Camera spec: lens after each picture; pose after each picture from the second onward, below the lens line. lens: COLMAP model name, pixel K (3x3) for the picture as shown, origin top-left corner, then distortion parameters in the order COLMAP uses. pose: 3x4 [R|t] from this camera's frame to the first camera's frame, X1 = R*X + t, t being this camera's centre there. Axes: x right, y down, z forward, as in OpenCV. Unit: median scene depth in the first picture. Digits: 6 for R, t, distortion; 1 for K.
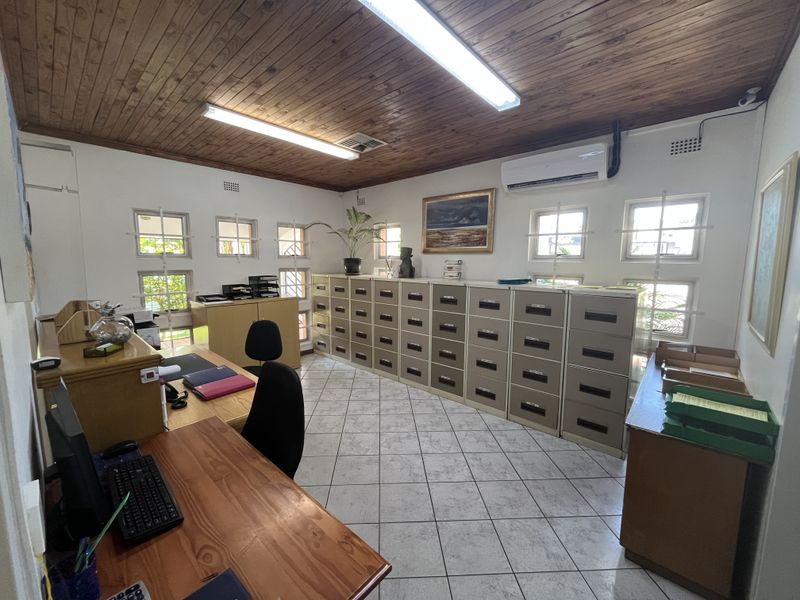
lens RADIAL K [[322.3, 0, 396.8], [0, 322.3, 298.6], [0, 0, 1]] dist [-0.002113, -0.000292]
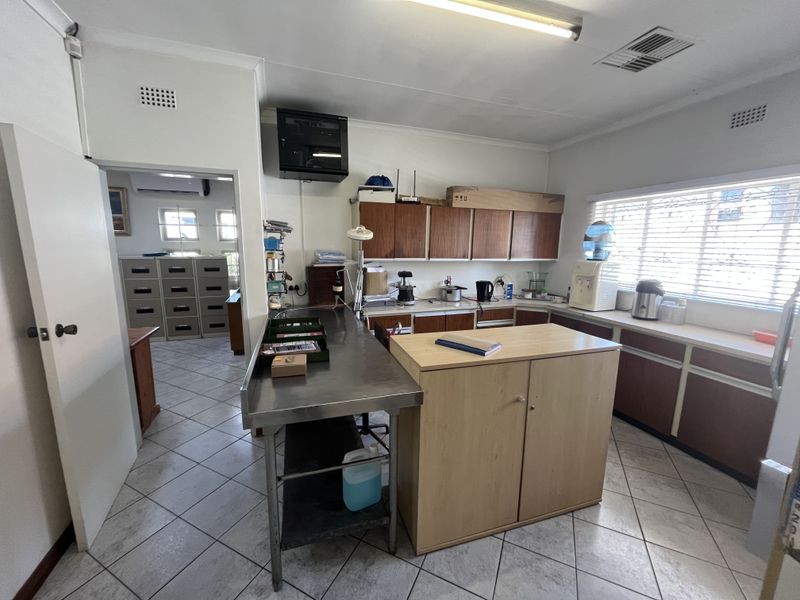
lens RADIAL K [[322.3, 0, 396.8], [0, 322.3, 298.6], [0, 0, 1]] dist [-0.002113, -0.000292]
pose [[0.480812, -0.149350, 0.864011, -0.479527], [0.097500, 0.988383, 0.116590, 0.094555], [-0.871386, 0.028183, 0.489788, -0.818369]]
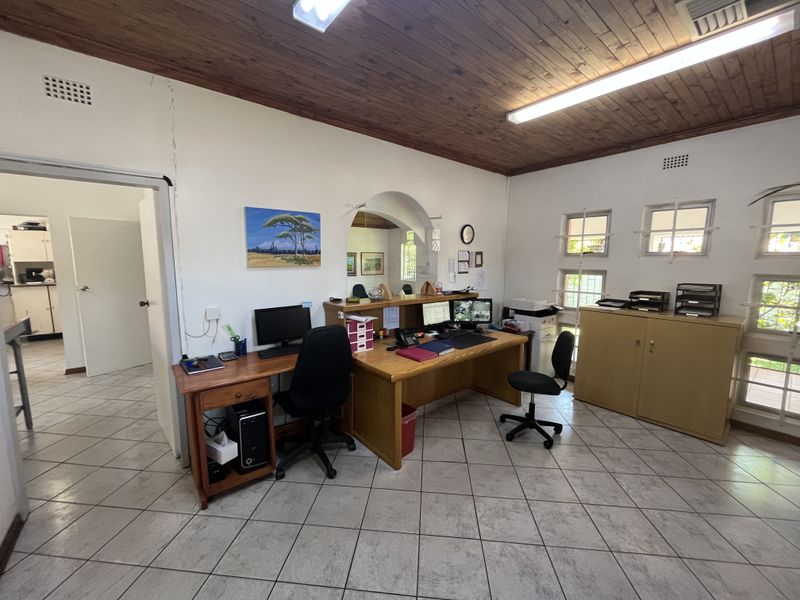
lens RADIAL K [[322.3, 0, 396.8], [0, 322.3, 298.6], [0, 0, 1]] dist [-0.002113, -0.000292]
pose [[-0.151456, 0.118062, -0.981388, 0.442135], [-0.124196, 0.982700, 0.137387, -0.071080], [0.980631, 0.142692, -0.134173, 0.634117]]
